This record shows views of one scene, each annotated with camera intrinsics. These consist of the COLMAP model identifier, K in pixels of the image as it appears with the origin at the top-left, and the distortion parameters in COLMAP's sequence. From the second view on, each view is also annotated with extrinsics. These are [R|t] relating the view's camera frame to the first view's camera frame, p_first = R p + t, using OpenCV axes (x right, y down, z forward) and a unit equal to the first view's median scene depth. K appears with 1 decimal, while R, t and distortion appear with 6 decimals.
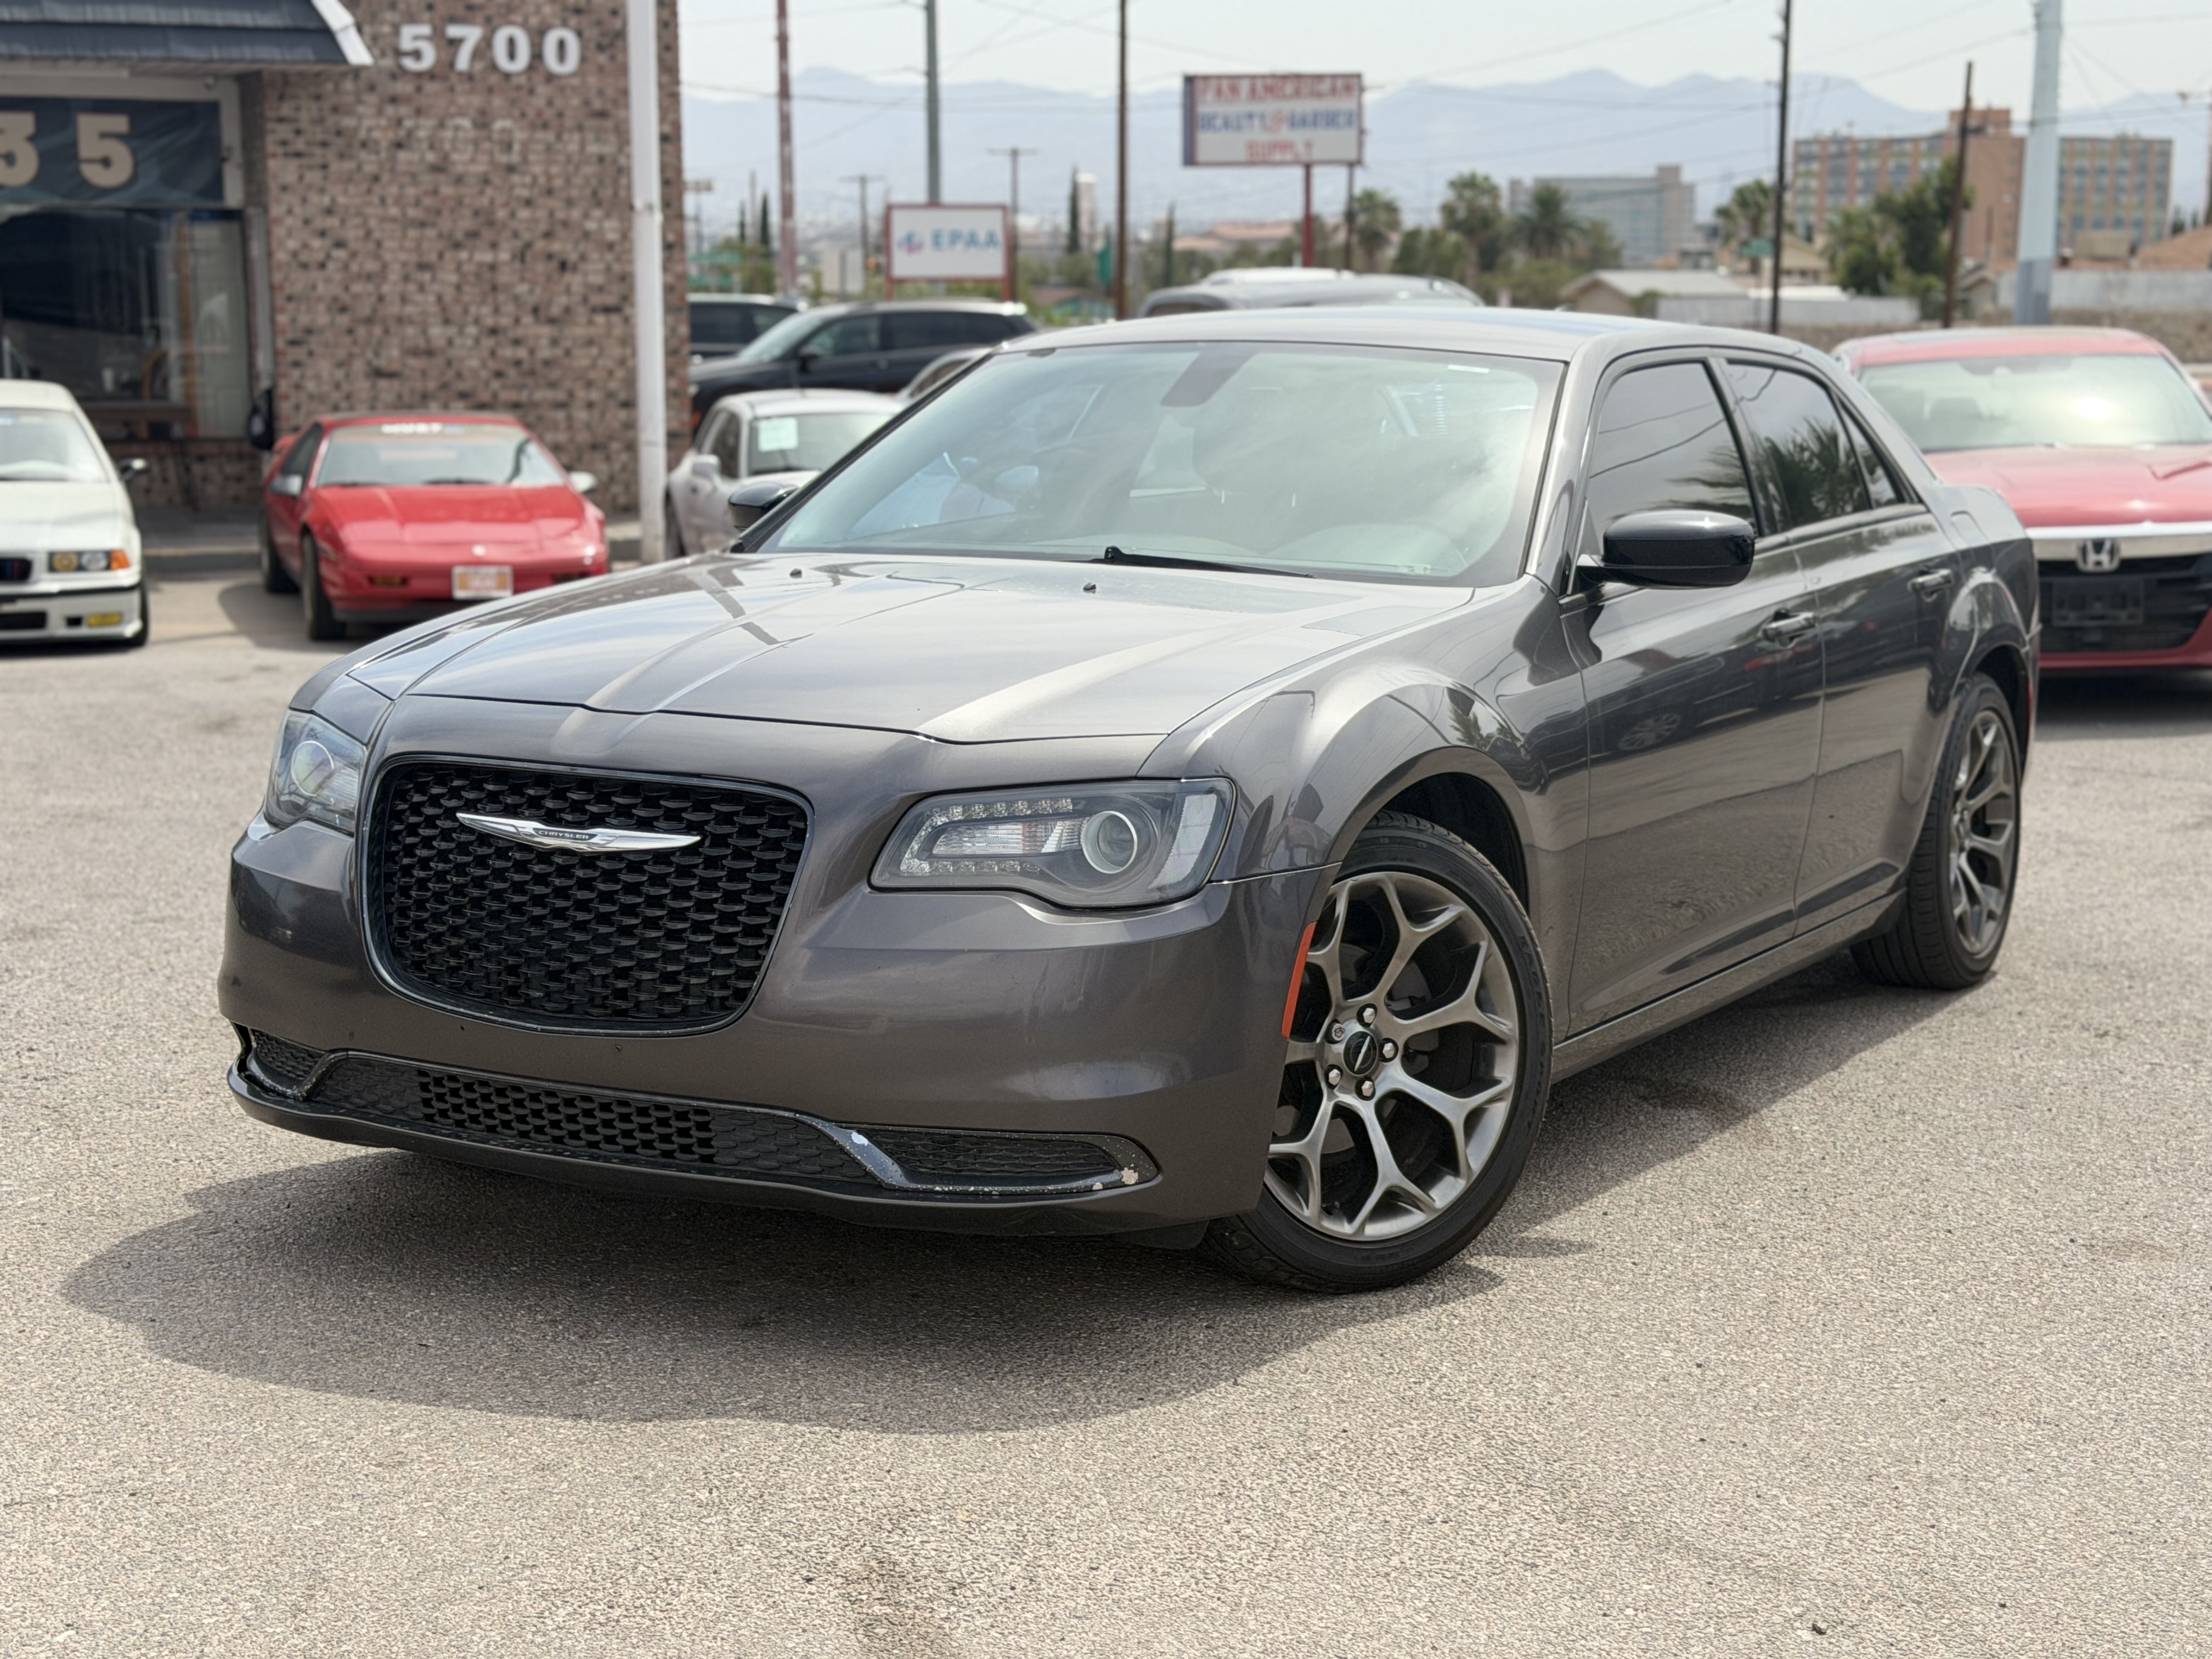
lens RADIAL K [[3349.9, 0, 1106.0], [0, 3349.9, 829.5], [0, 0, 1]] dist [0.150845, -0.181923]
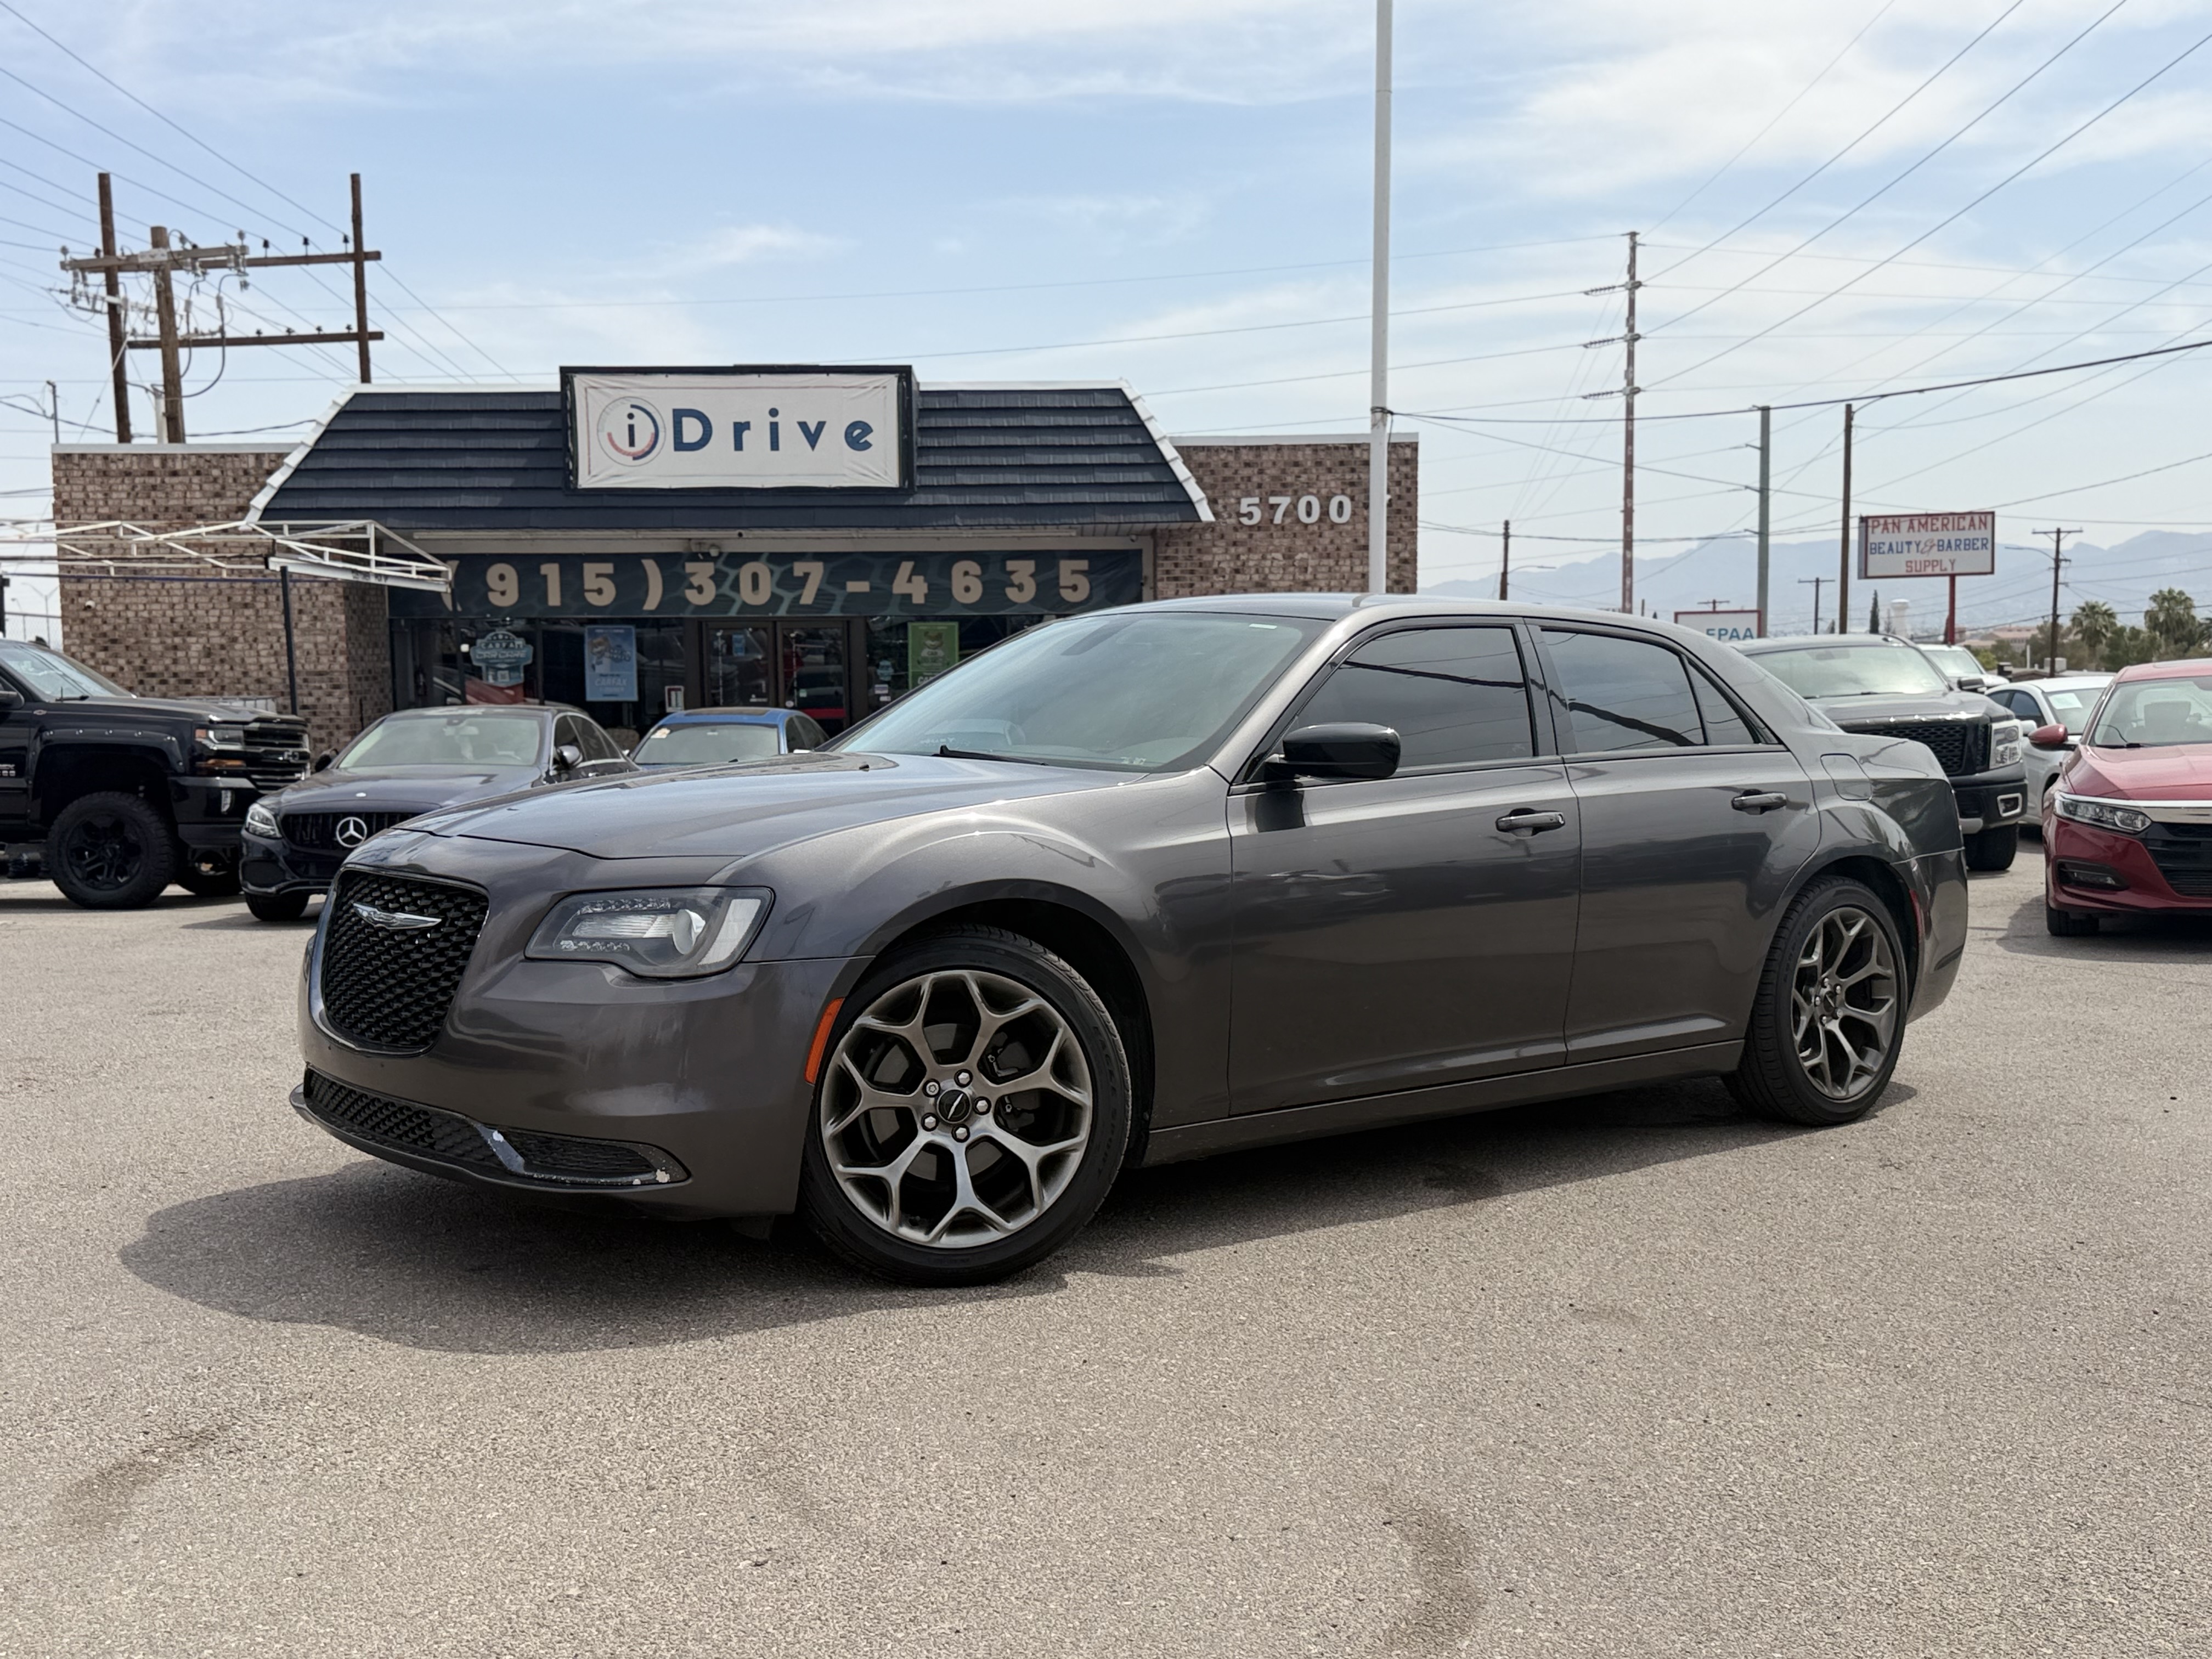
lens RADIAL K [[2115.5, 0, 1106.0], [0, 2115.5, 829.5], [0, 0, 1]] dist [0.211032, -0.469956]
pose [[0.937456, 0.018915, -0.347589, 0.280581], [-0.049552, 0.995605, -0.079465, 0.013872], [0.344559, 0.091719, 0.934273, 0.141517]]
